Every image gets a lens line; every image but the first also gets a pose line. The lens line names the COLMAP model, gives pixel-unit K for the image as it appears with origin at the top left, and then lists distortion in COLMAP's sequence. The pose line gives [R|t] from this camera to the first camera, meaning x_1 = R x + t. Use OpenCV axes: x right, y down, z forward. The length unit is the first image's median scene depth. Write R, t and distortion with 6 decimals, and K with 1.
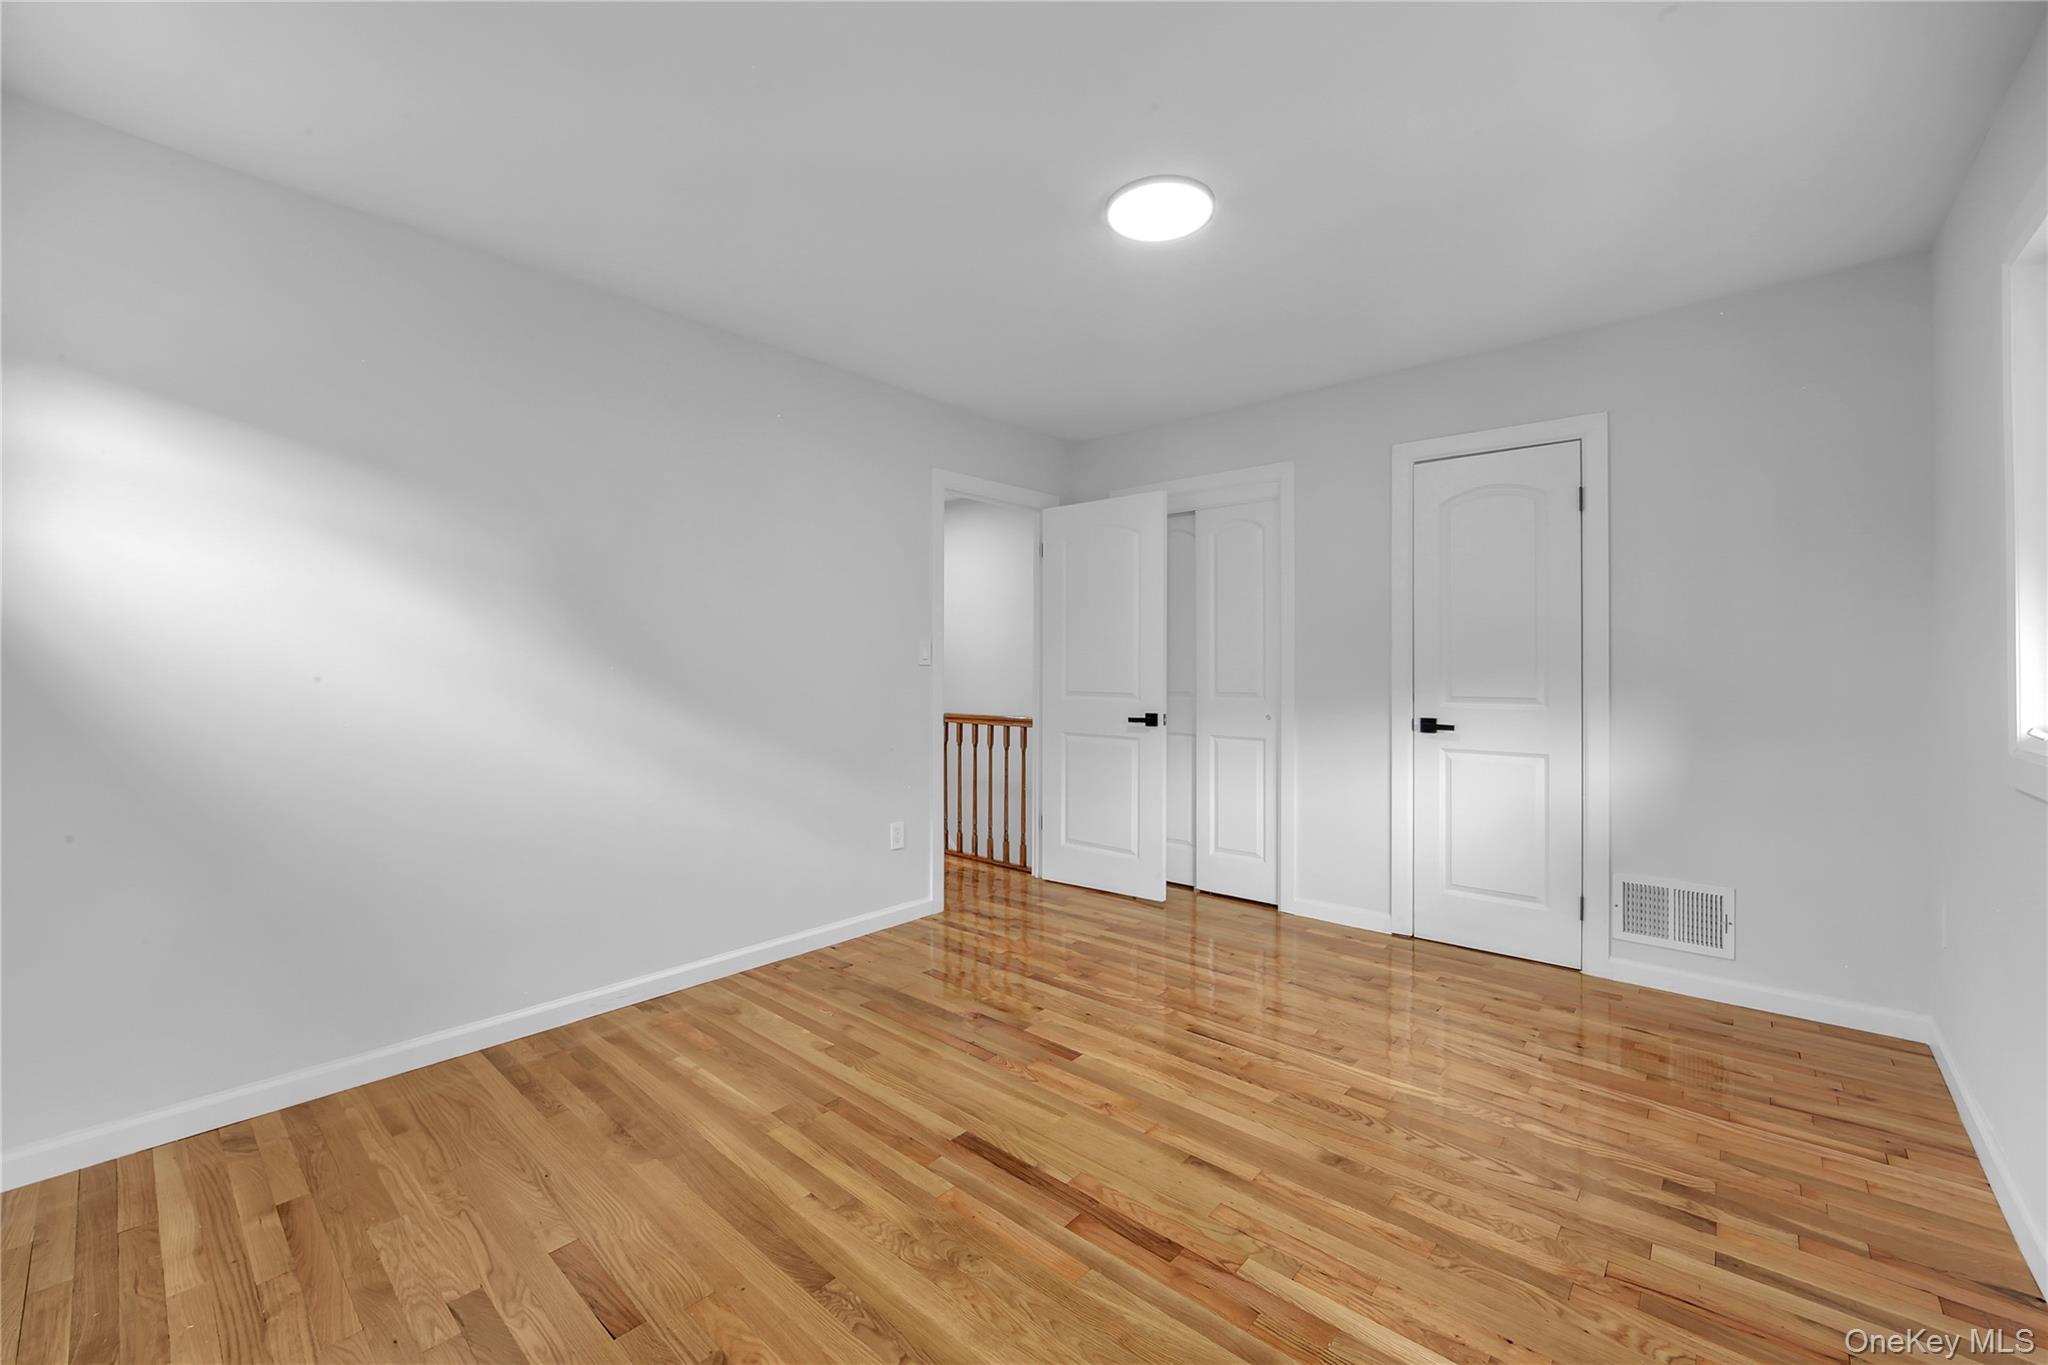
lens RADIAL K [[833.0, 0, 1029.4], [0, 833.0, 670.8], [0, 0, 1]] dist [-0.007347, 0.000329]
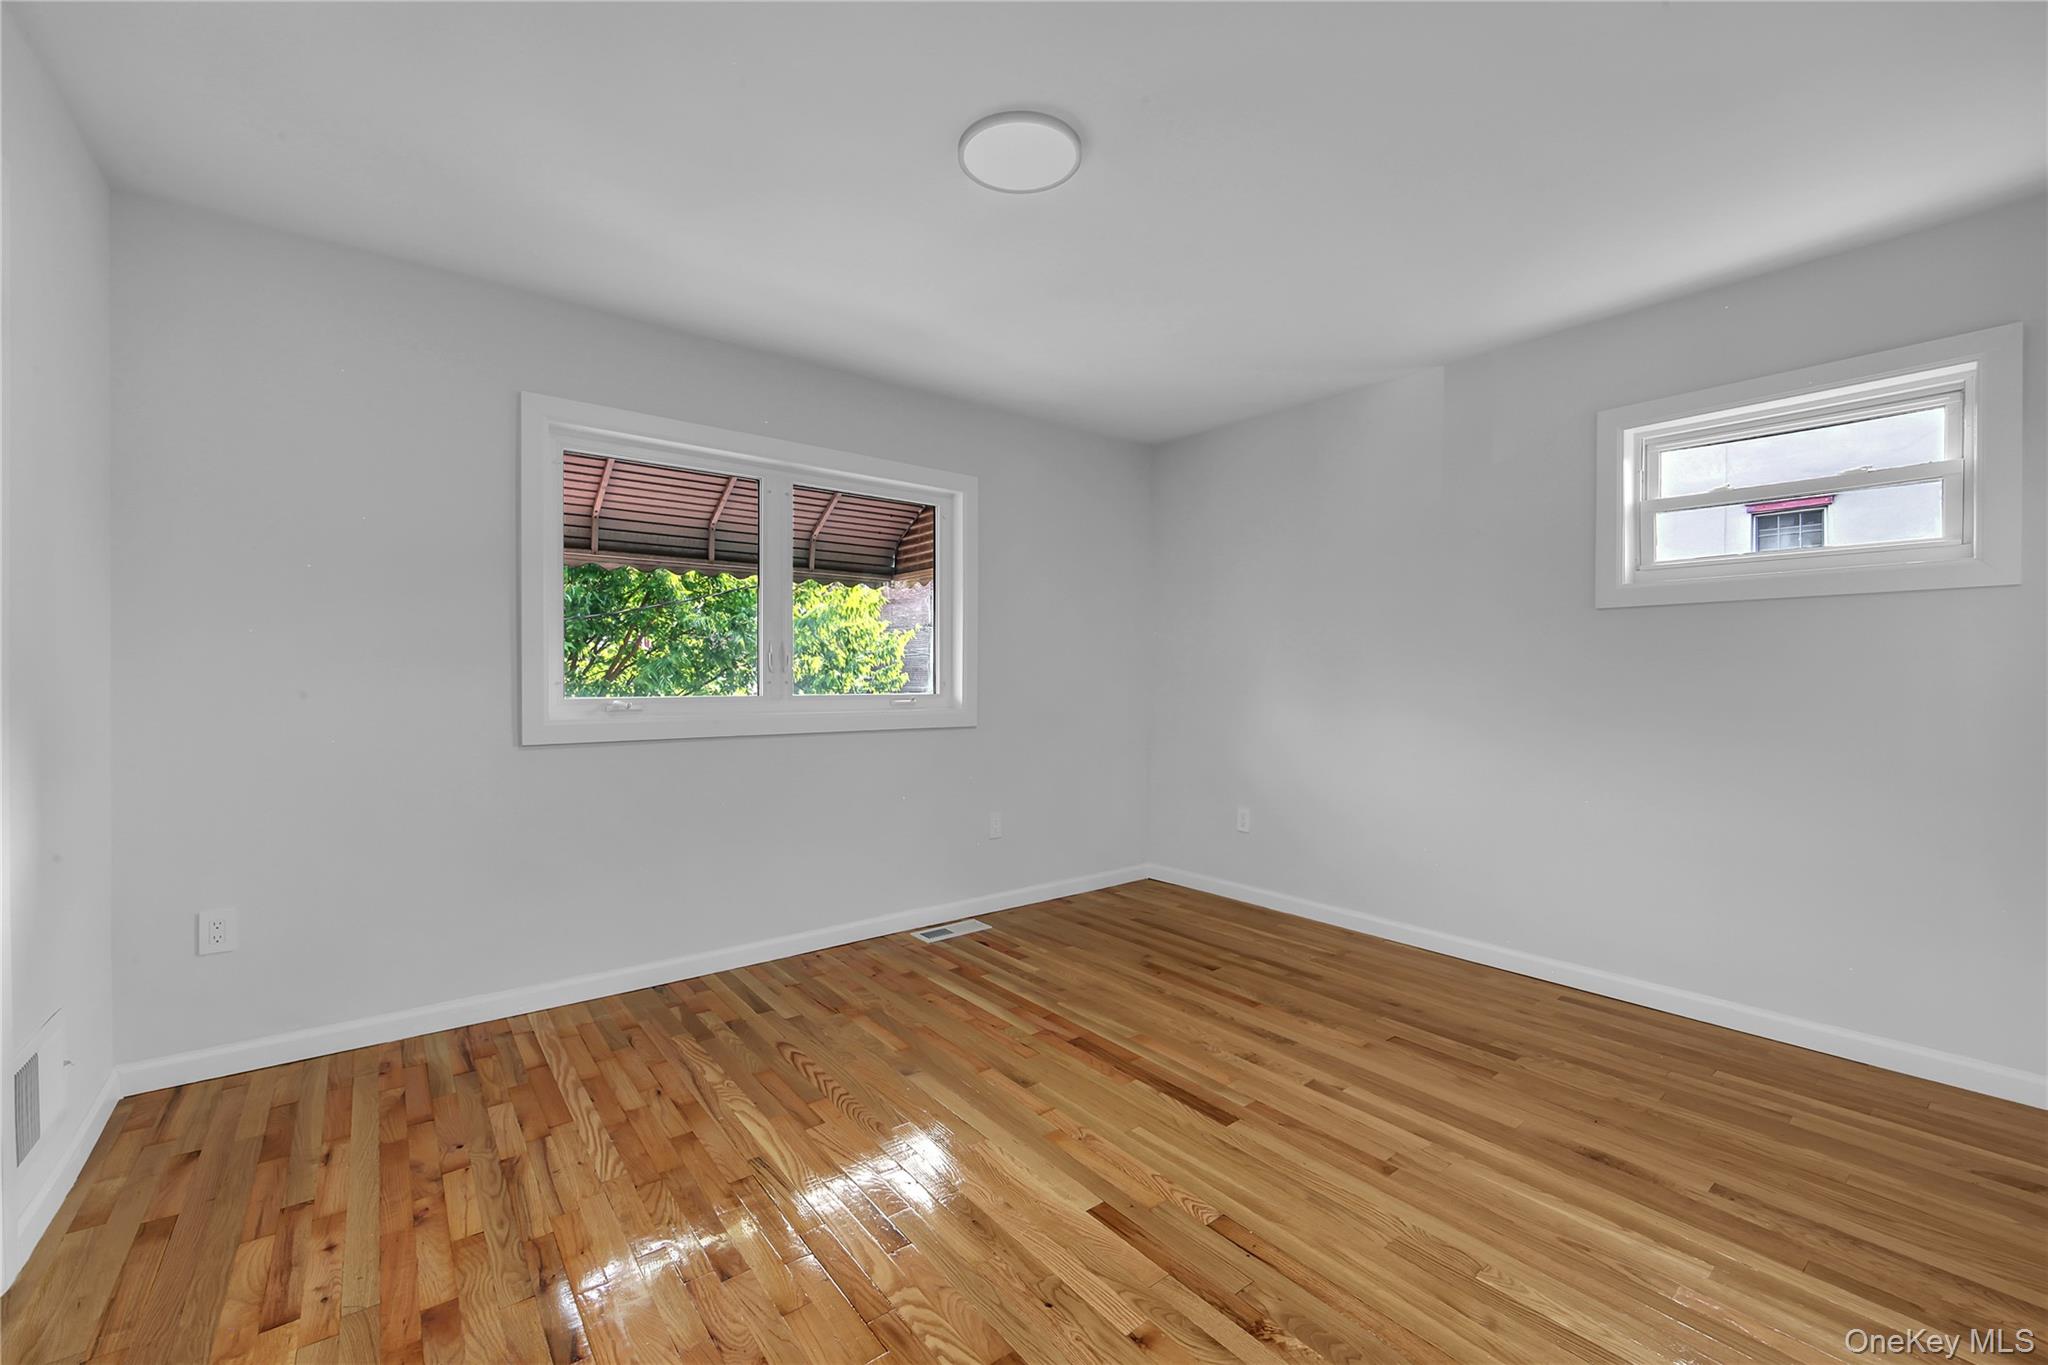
lens RADIAL K [[833.0, 0, 1029.4], [0, 833.0, 670.8], [0, 0, 1]] dist [-0.007347, 0.000329]
pose [[-0.984369, -0.003094, 0.176093, -0.015331], [-0.002399, 0.999988, 0.004157, -0.009903], [-0.176104, 0.003670, -0.984365, 2.133724]]
